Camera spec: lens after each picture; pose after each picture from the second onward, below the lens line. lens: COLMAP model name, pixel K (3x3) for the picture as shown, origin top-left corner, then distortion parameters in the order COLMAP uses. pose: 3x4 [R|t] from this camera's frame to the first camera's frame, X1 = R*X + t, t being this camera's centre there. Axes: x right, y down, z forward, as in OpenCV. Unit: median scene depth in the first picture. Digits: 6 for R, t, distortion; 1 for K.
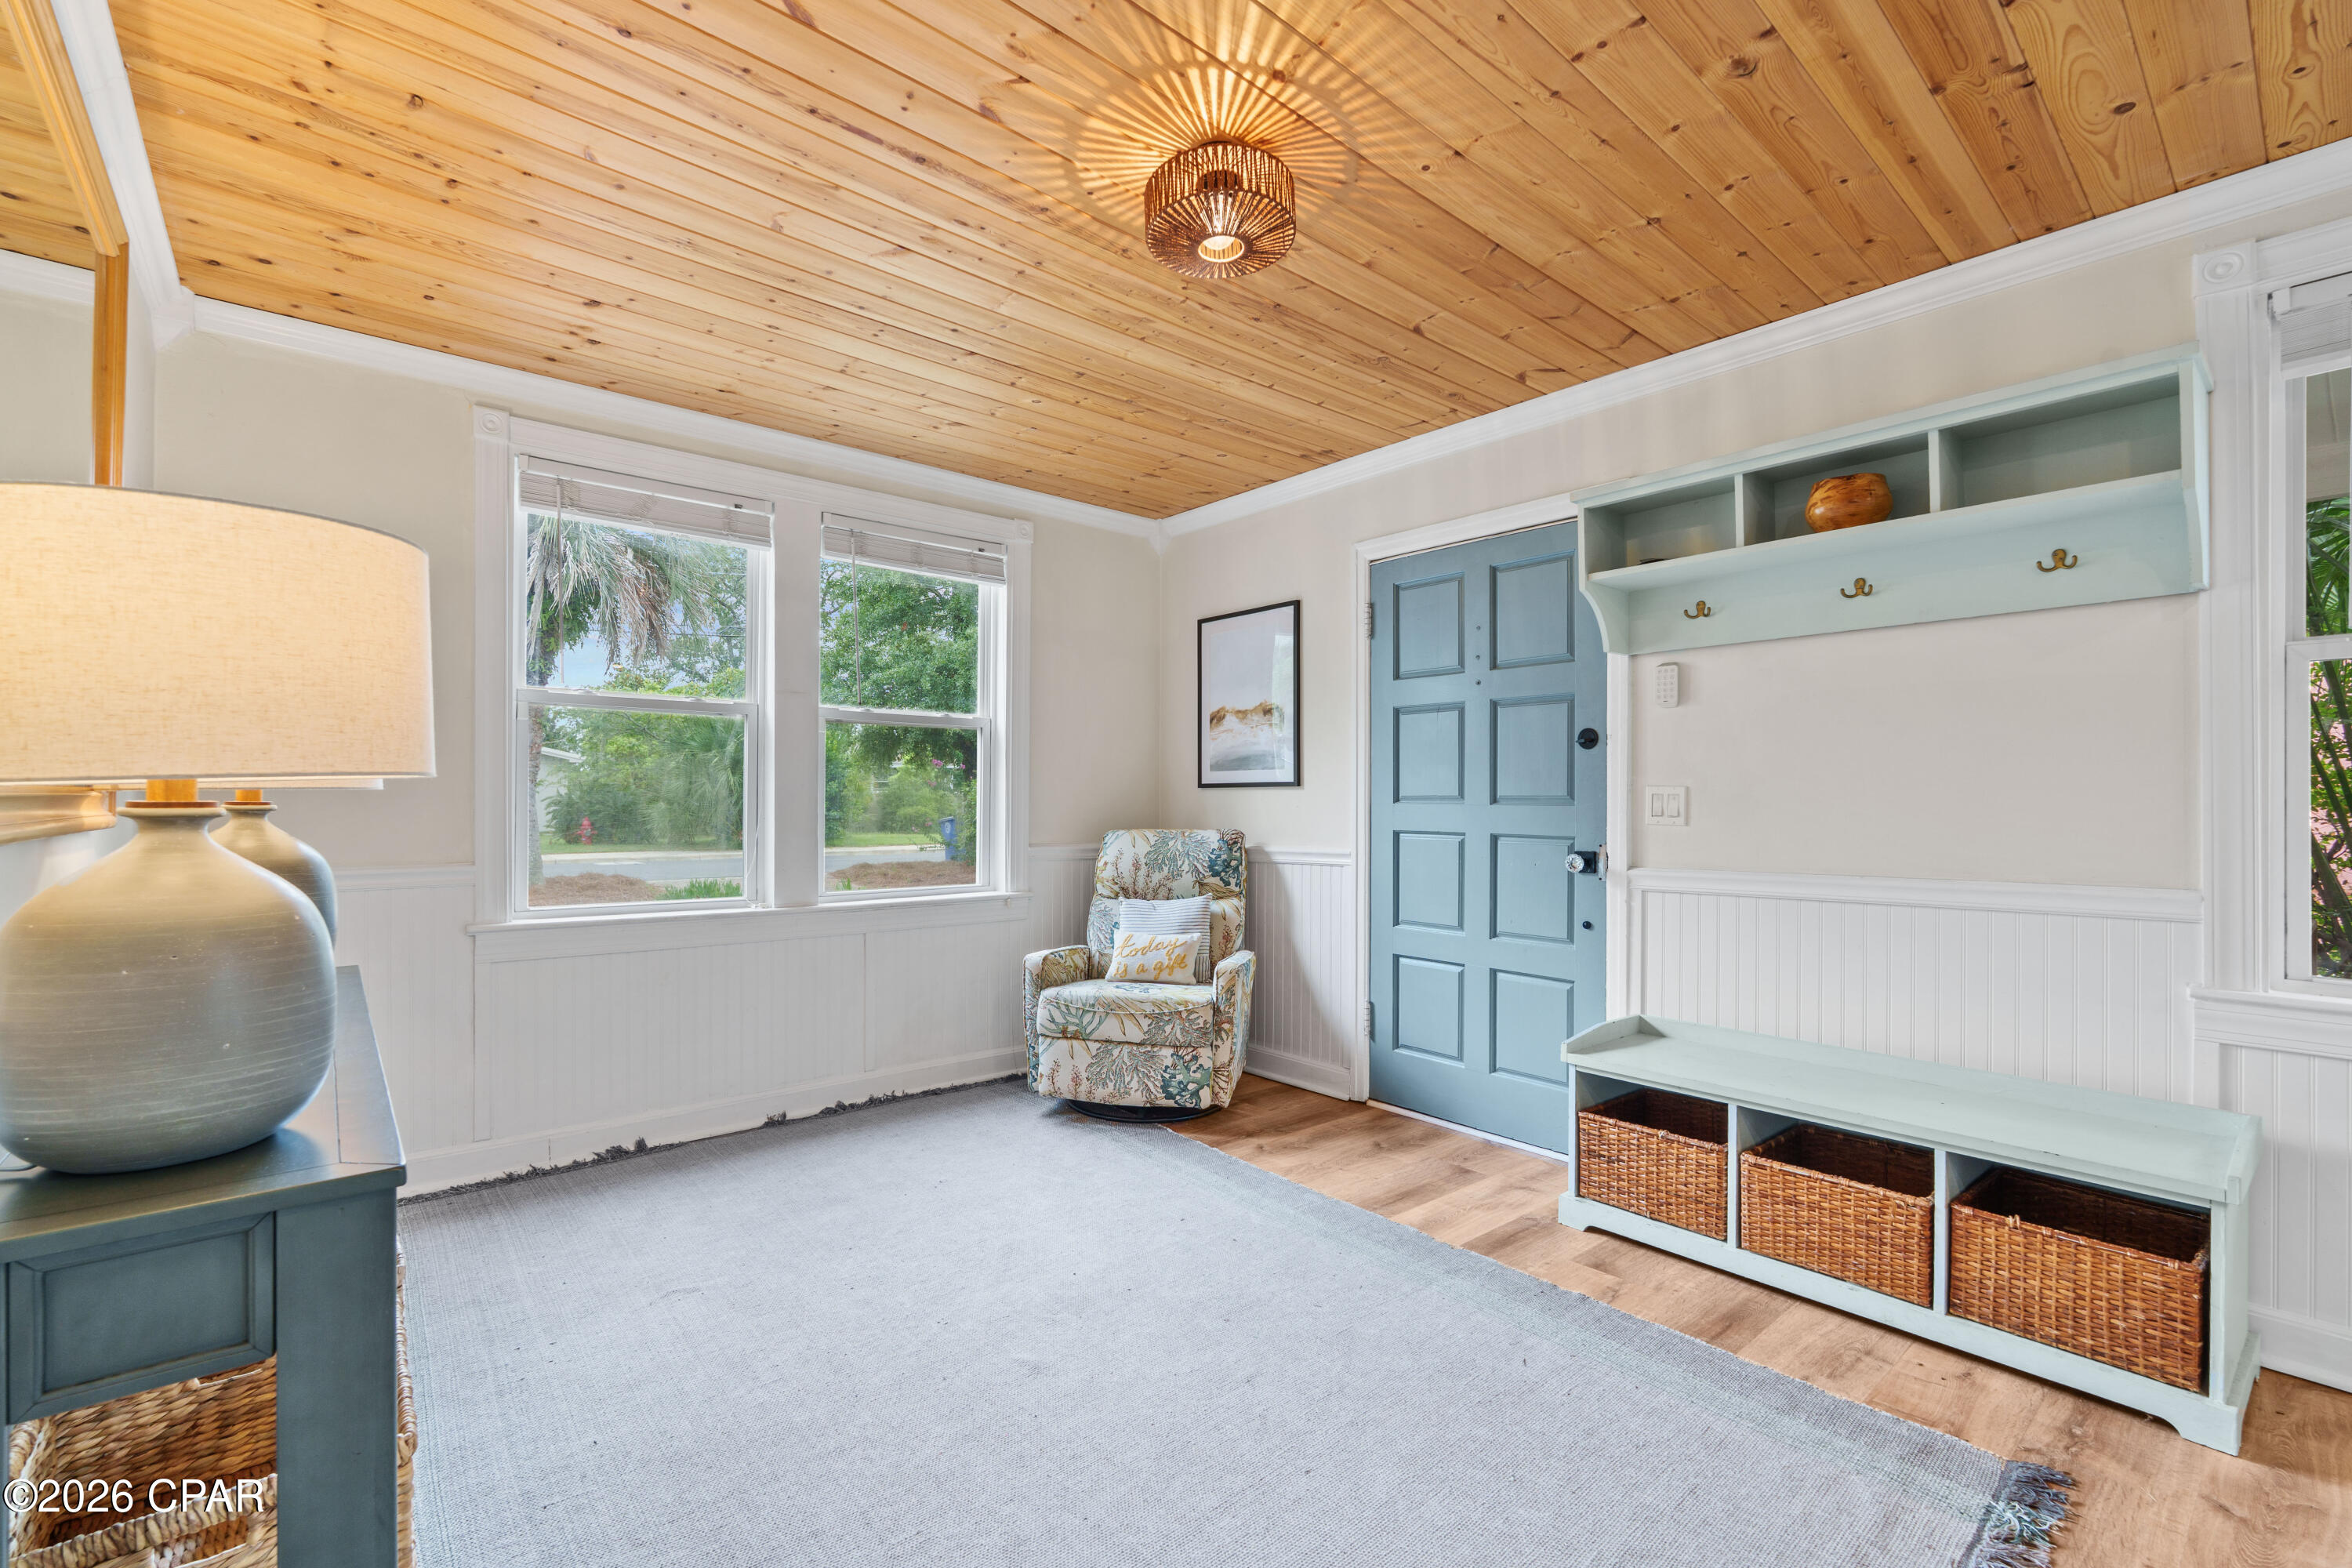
lens RADIAL K [[1059.0, 0, 1154.2], [0, 1059.0, 796.2], [0, 0, 1]] dist [-0.001095, 0.000569]
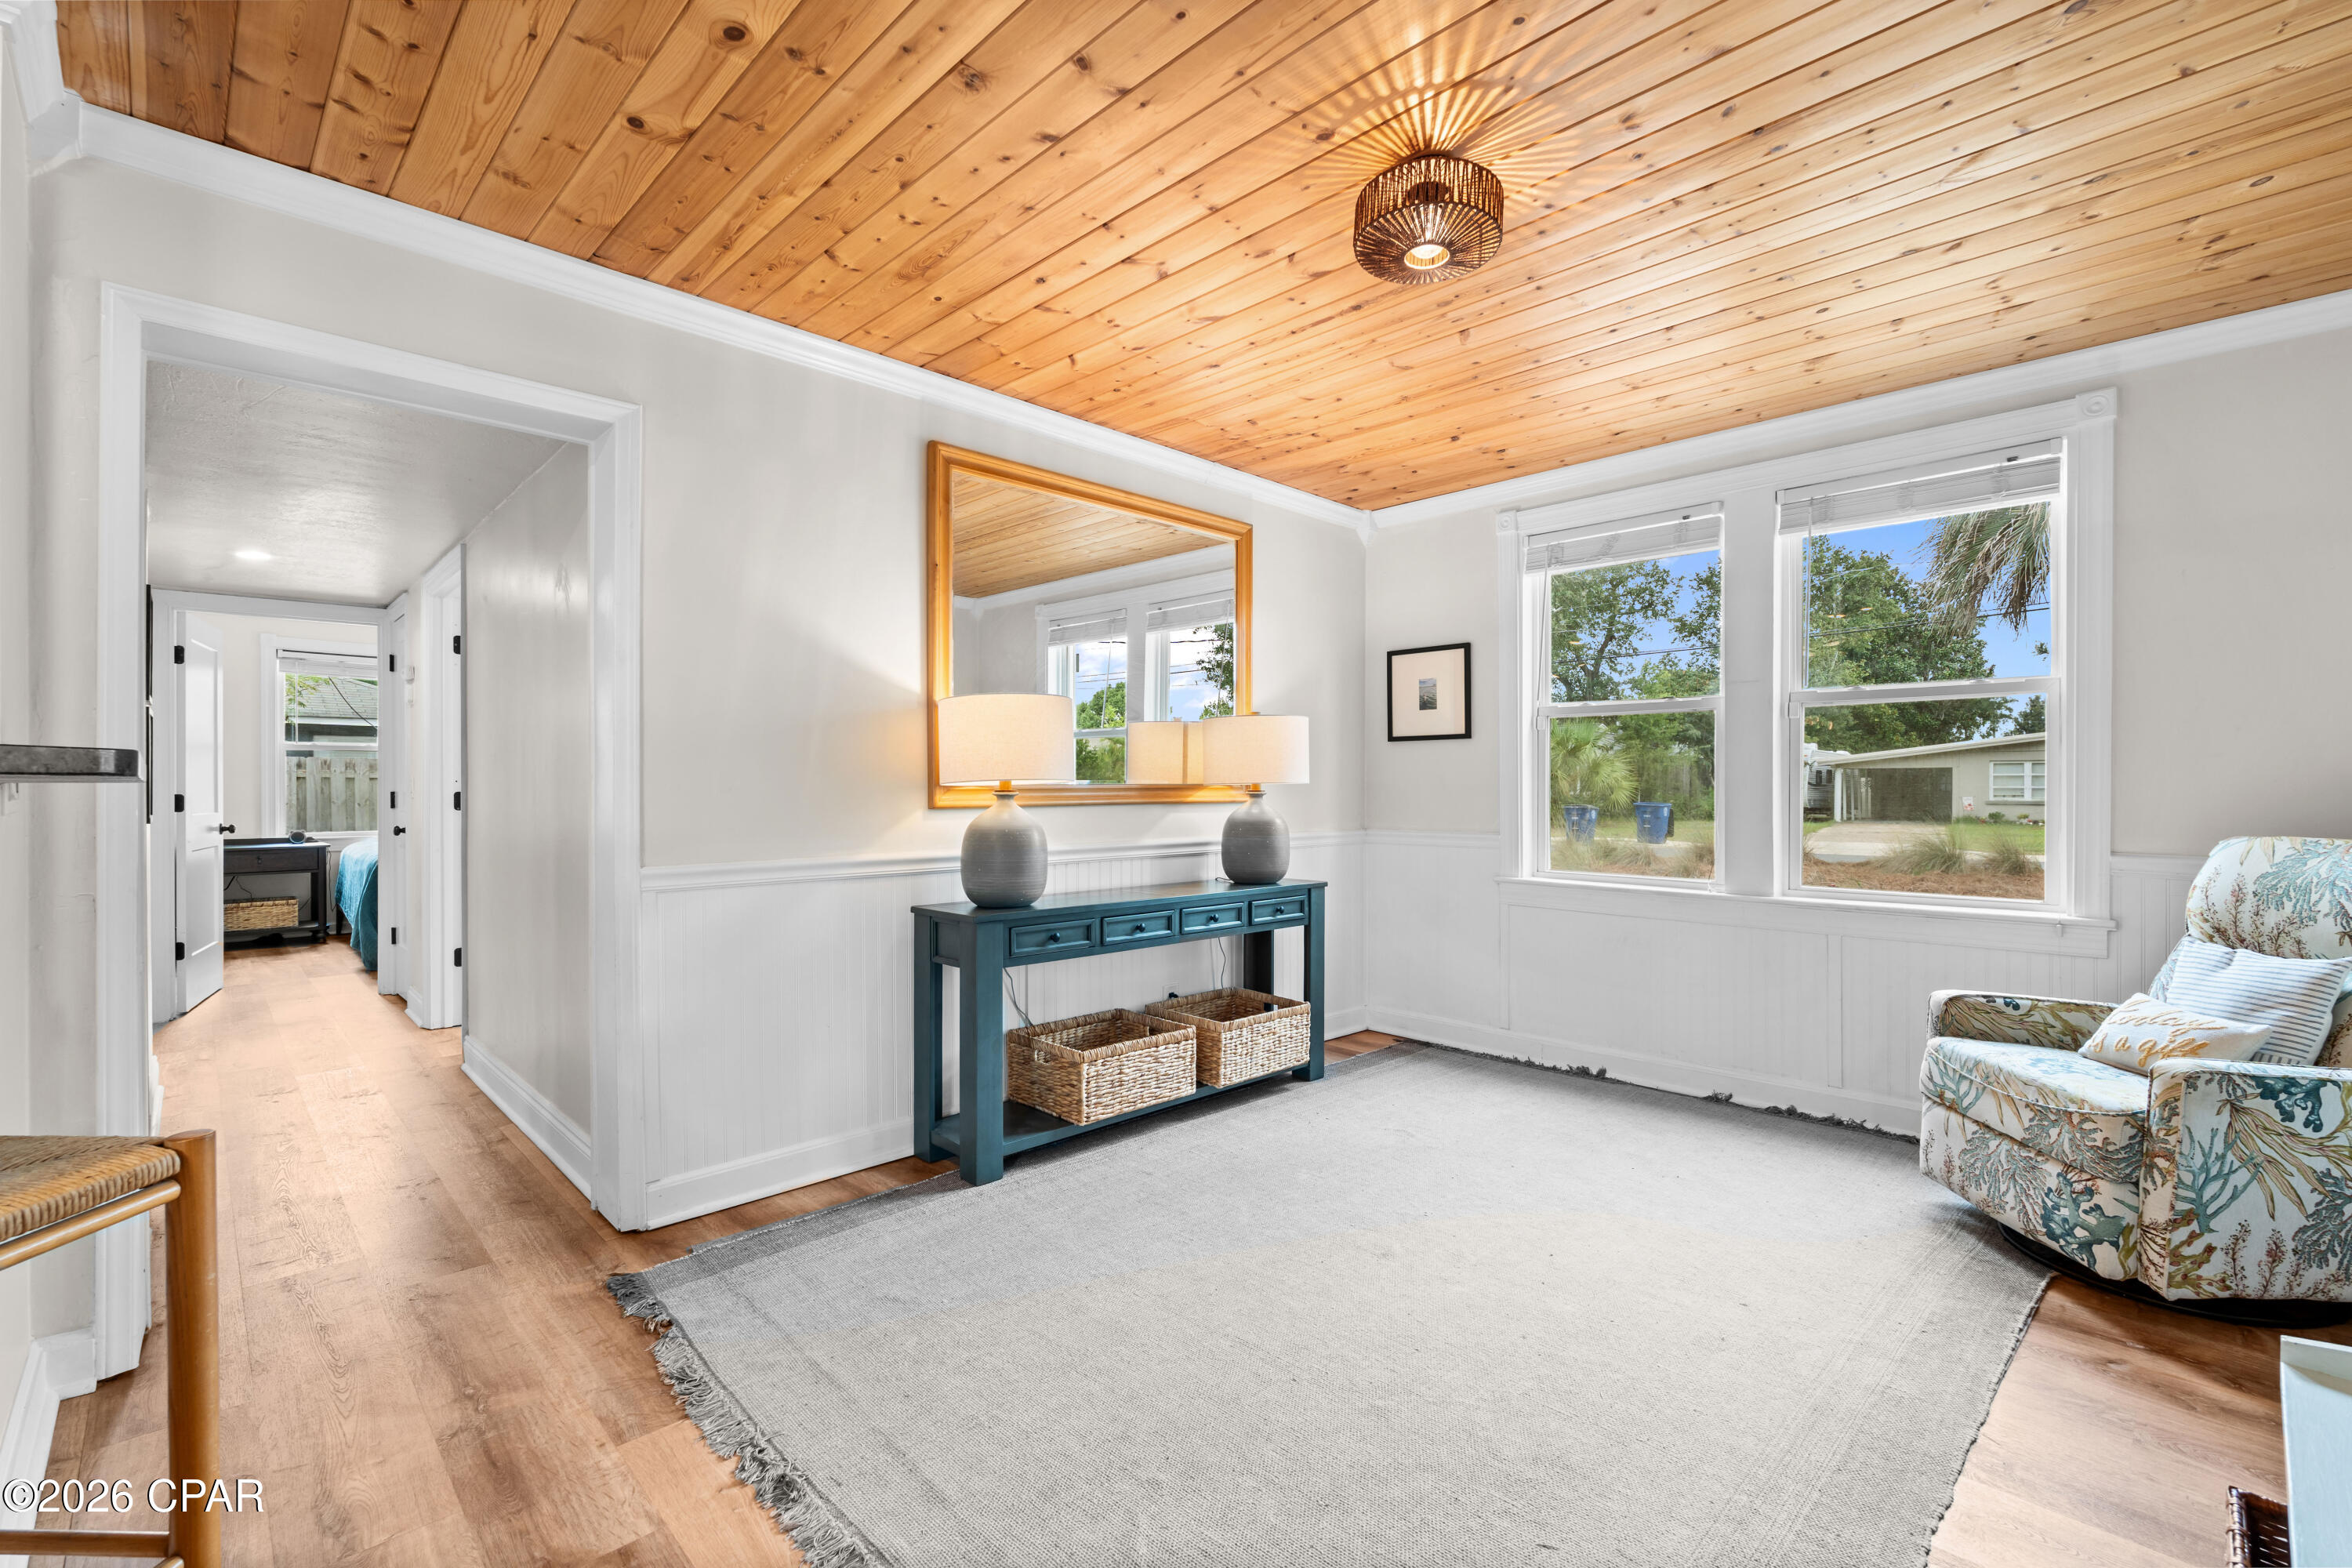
lens RADIAL K [[1038.2, 0, 1178.1], [0, 1038.2, 773.5], [0, 0, 1]] dist [-0.000427, -0.025625]
pose [[0.046412, -0.013560, -0.998830, 0.627207], [0.004474, 0.999901, -0.013367, 0.000345], [0.998912, -0.003848, 0.046468, 0.423793]]
